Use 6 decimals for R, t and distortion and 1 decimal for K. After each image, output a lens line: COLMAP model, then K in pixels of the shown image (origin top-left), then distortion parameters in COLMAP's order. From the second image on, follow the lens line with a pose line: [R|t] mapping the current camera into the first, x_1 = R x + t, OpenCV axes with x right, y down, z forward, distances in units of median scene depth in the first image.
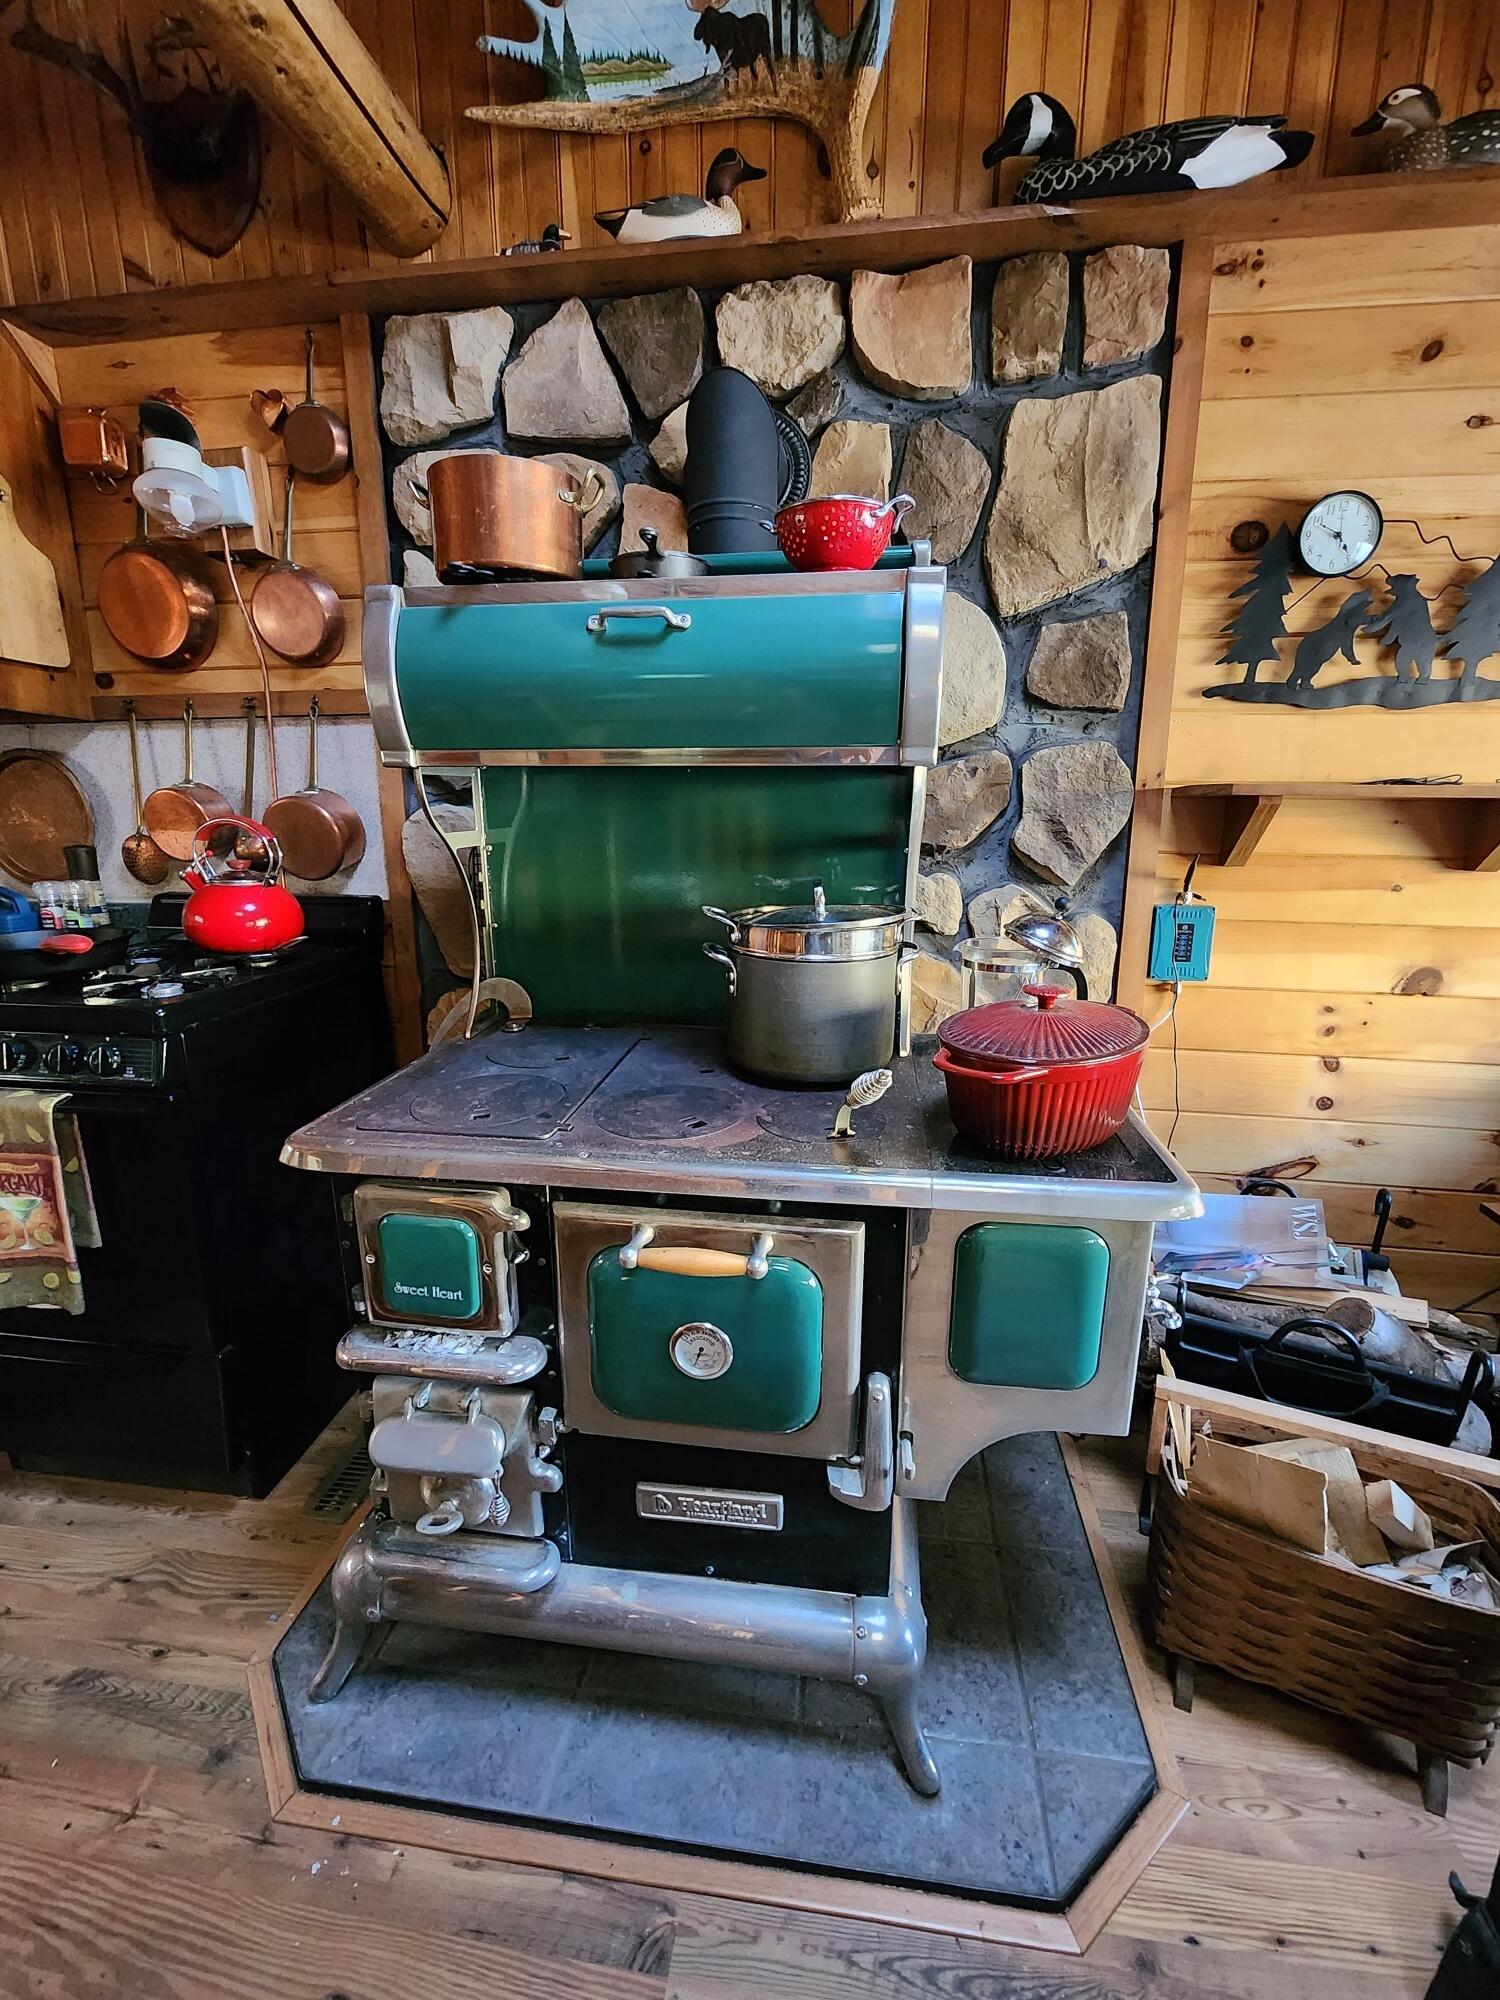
lens RADIAL K [[816.9, 0, 755.4], [0, 816.9, 993.5], [0, 0, 1]] dist [0.006682, -0.004134]
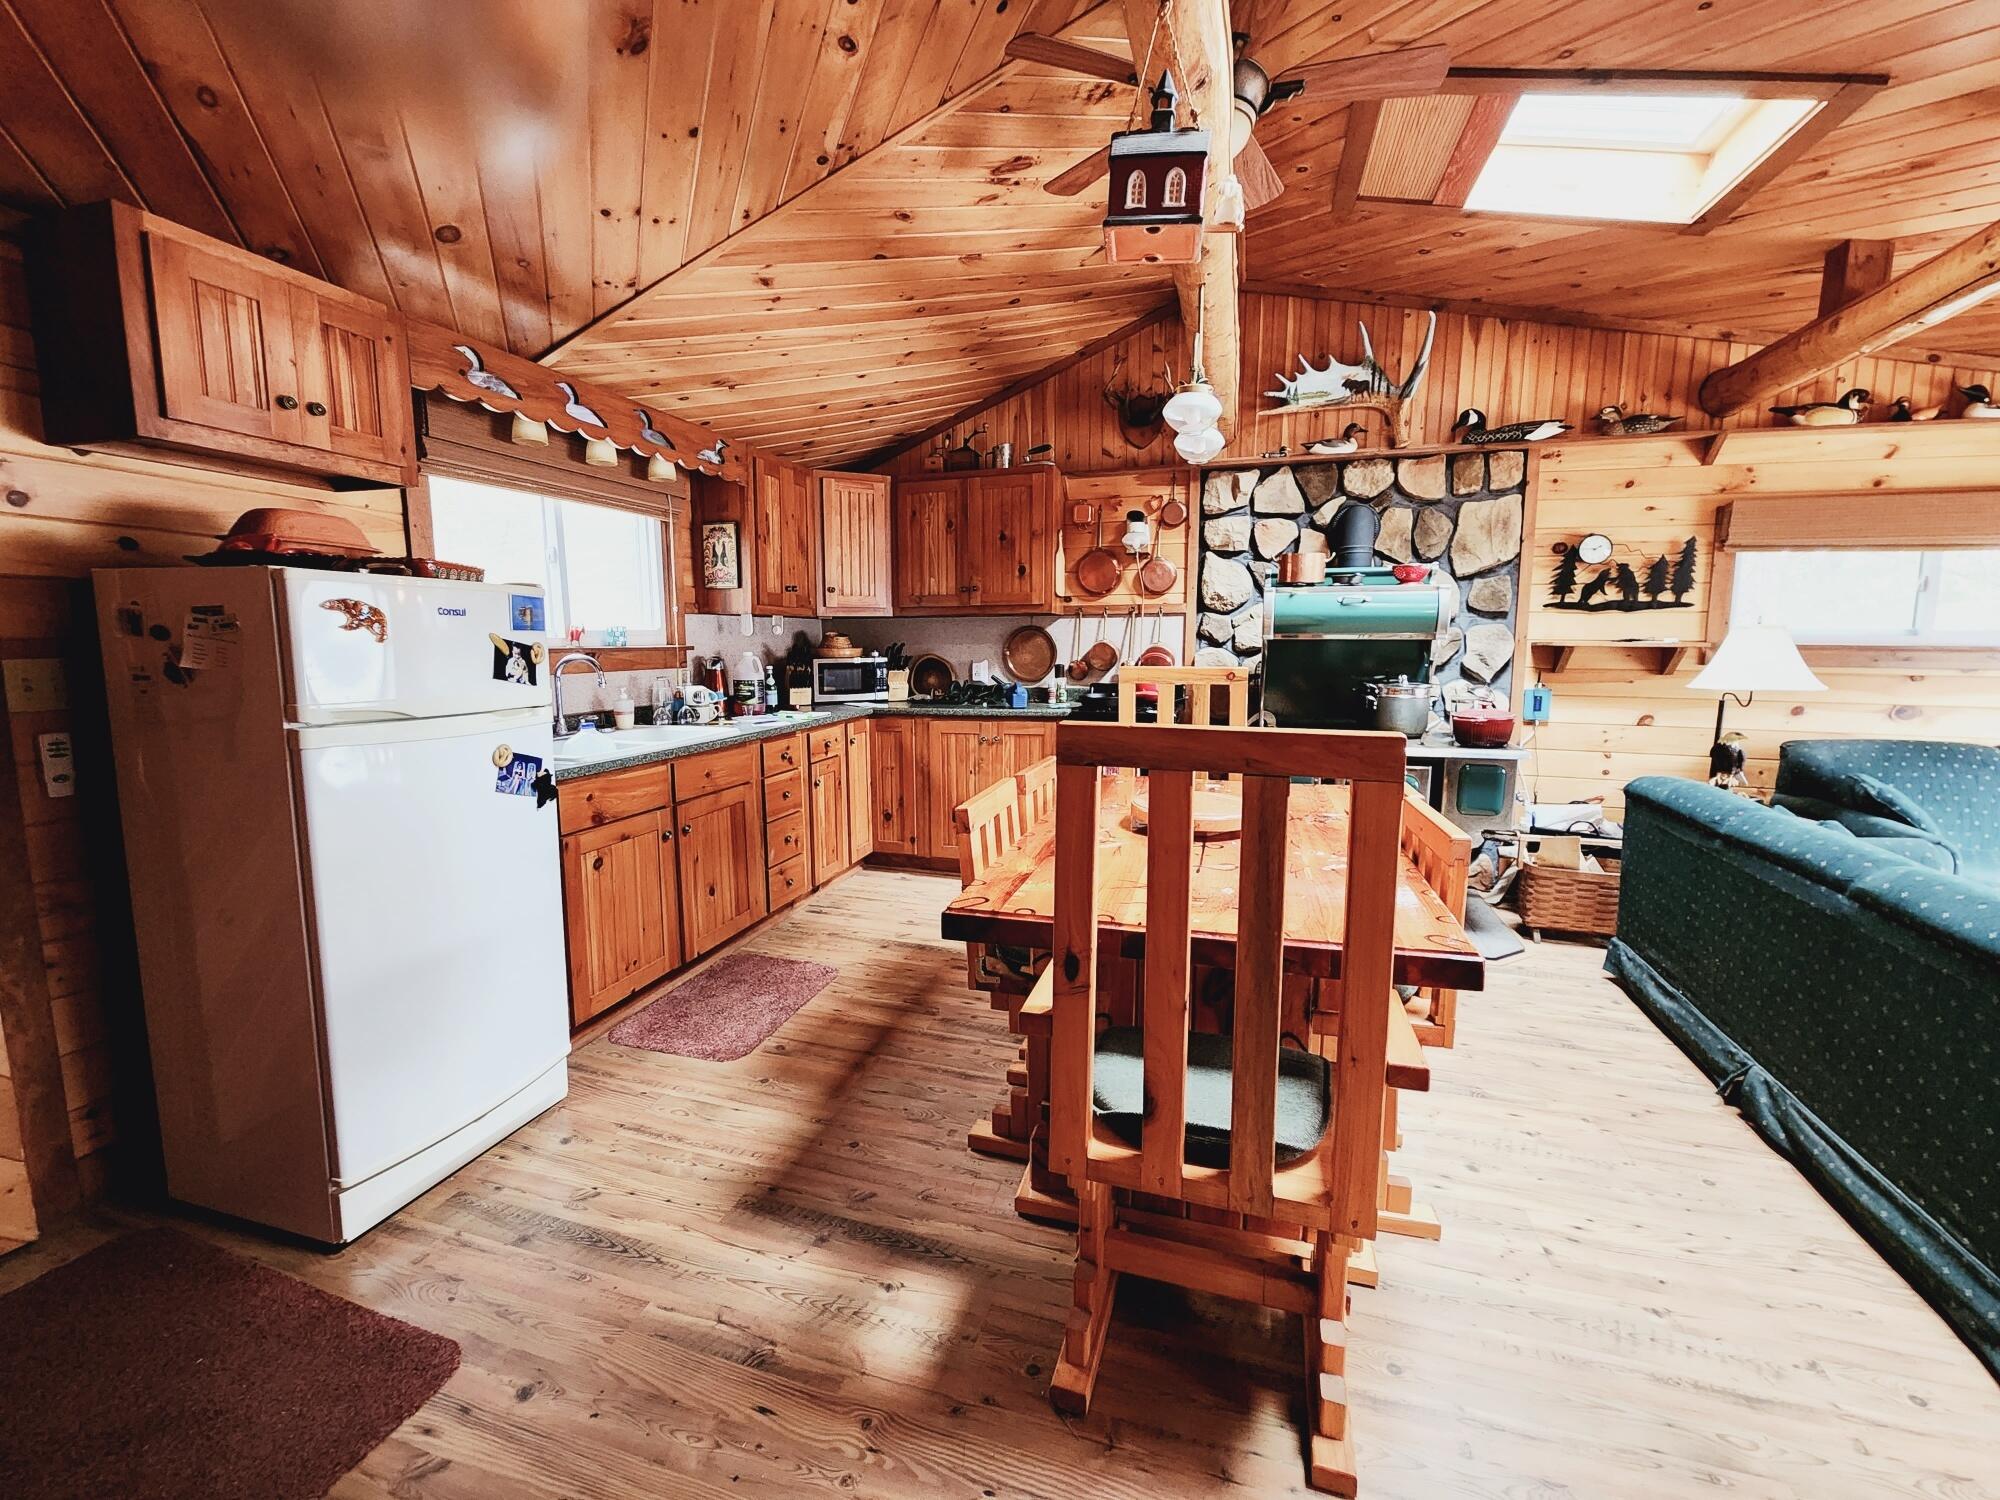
lens RADIAL K [[816.9, 0, 996.1], [0, 816.9, 744.5], [0, 0, 1]] dist [0.006682, -0.004134]
pose [[0.987272, 0.017939, -0.158027, -0.755928], [-0.032287, 0.995535, -0.088702, 0.359905], [0.155730, 0.092675, 0.983443, -1.808745]]
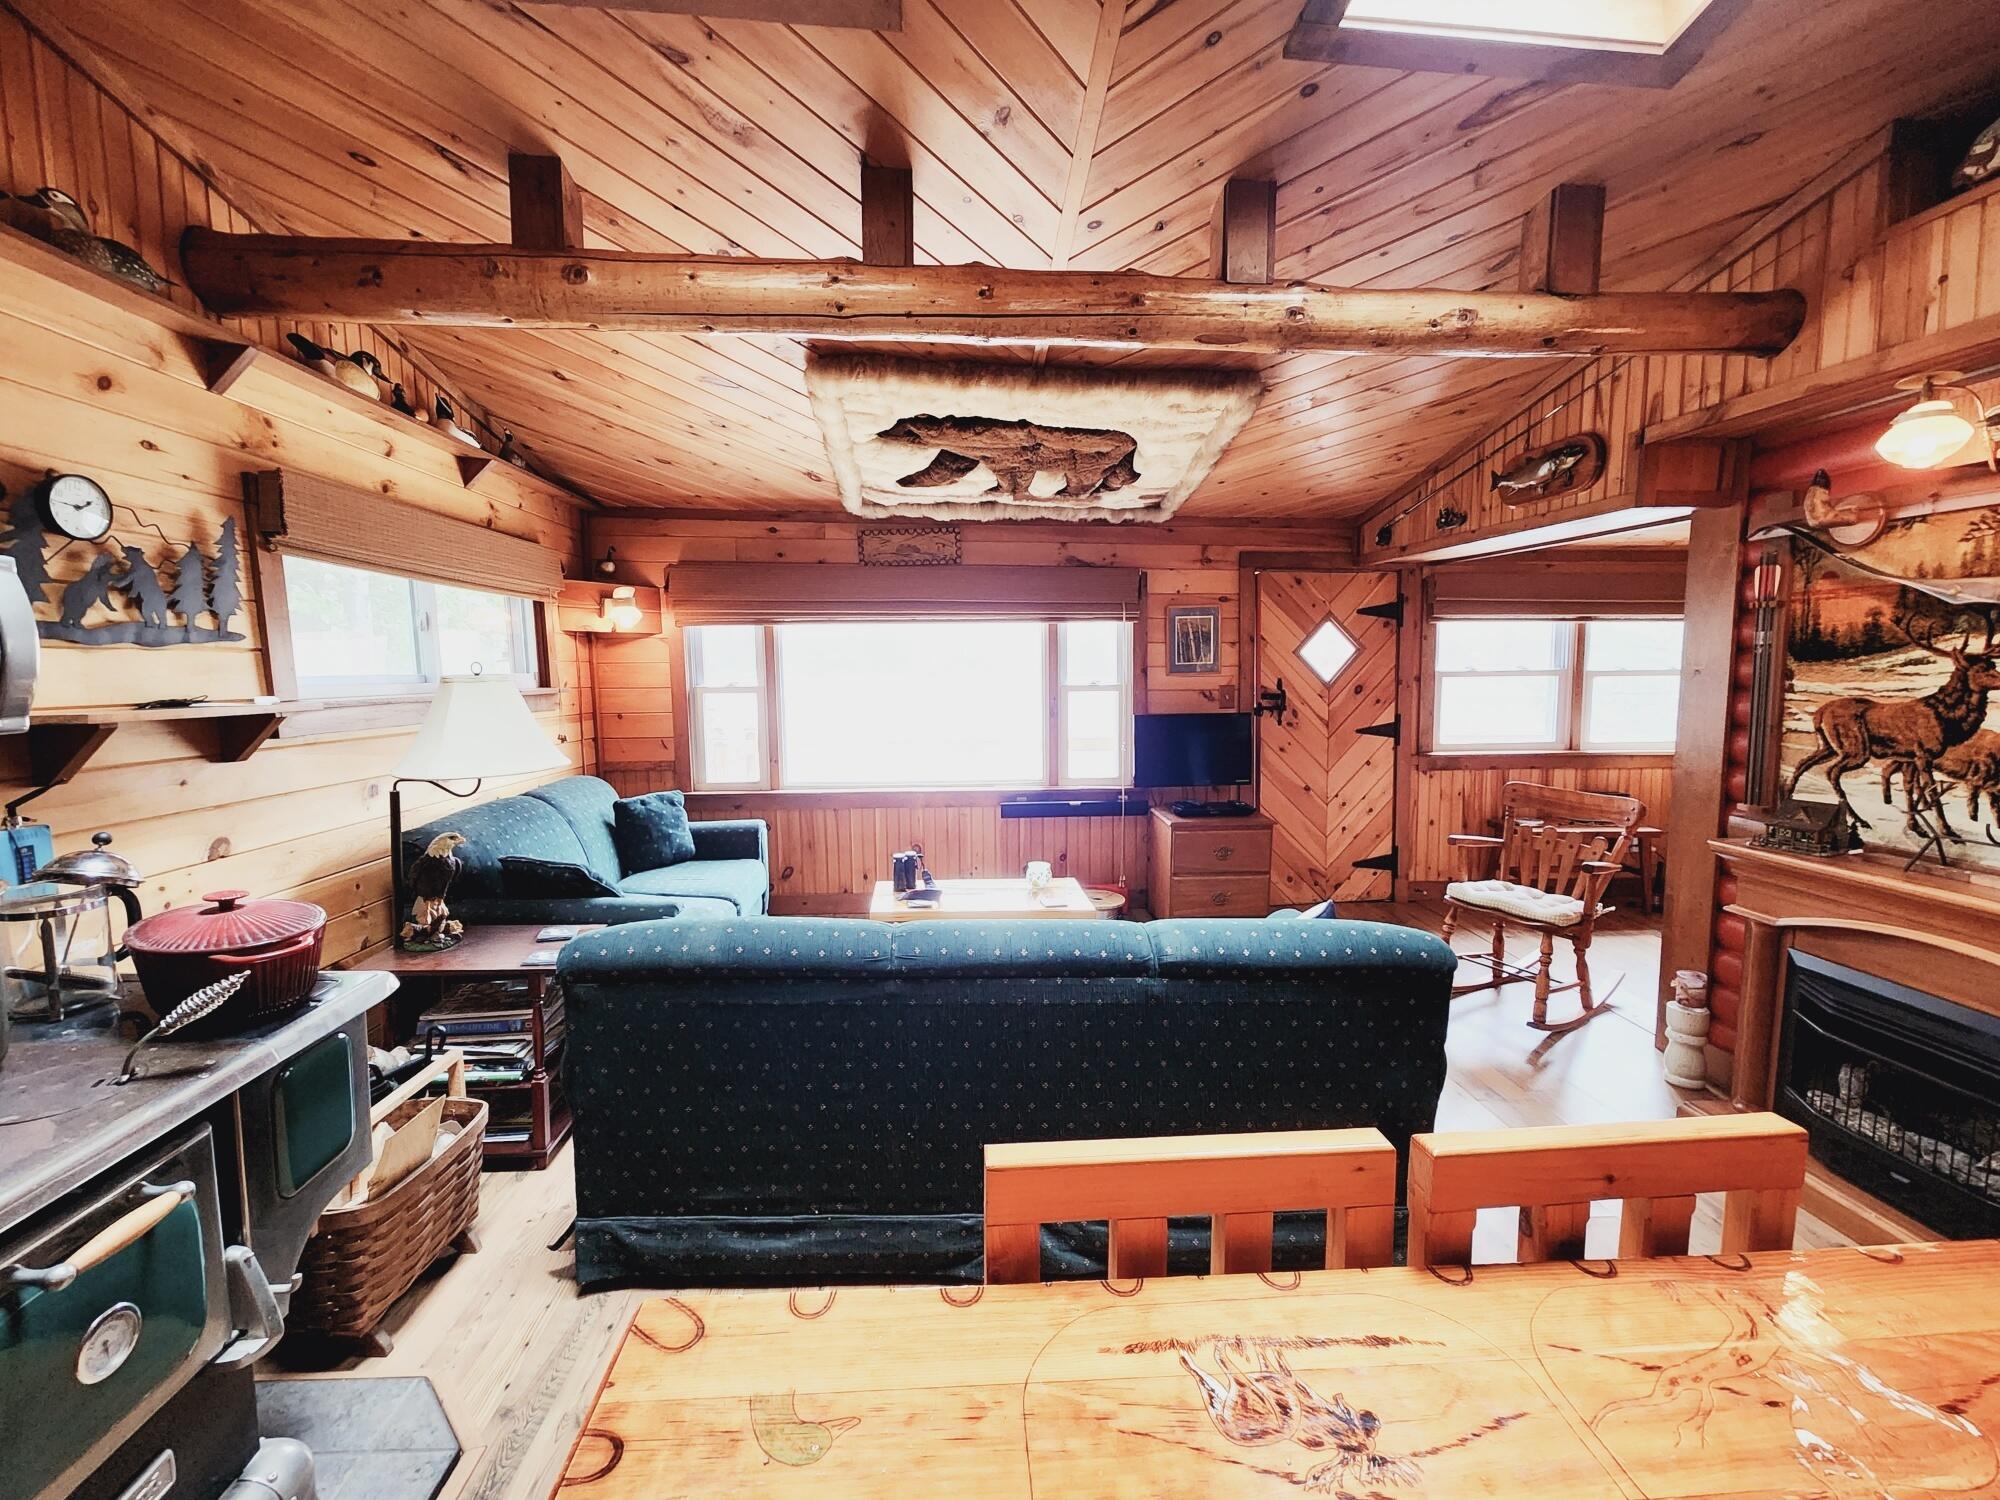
lens RADIAL K [[816.9, 0, 996.1], [0, 816.9, 744.5], [0, 0, 1]] dist [0.006682, -0.004134]
pose [[-0.196978, -0.101736, 0.975115, -0.740525], [0.212084, 0.966630, 0.143692, -0.106122], [-0.957194, 0.235110, -0.168828, -0.007392]]
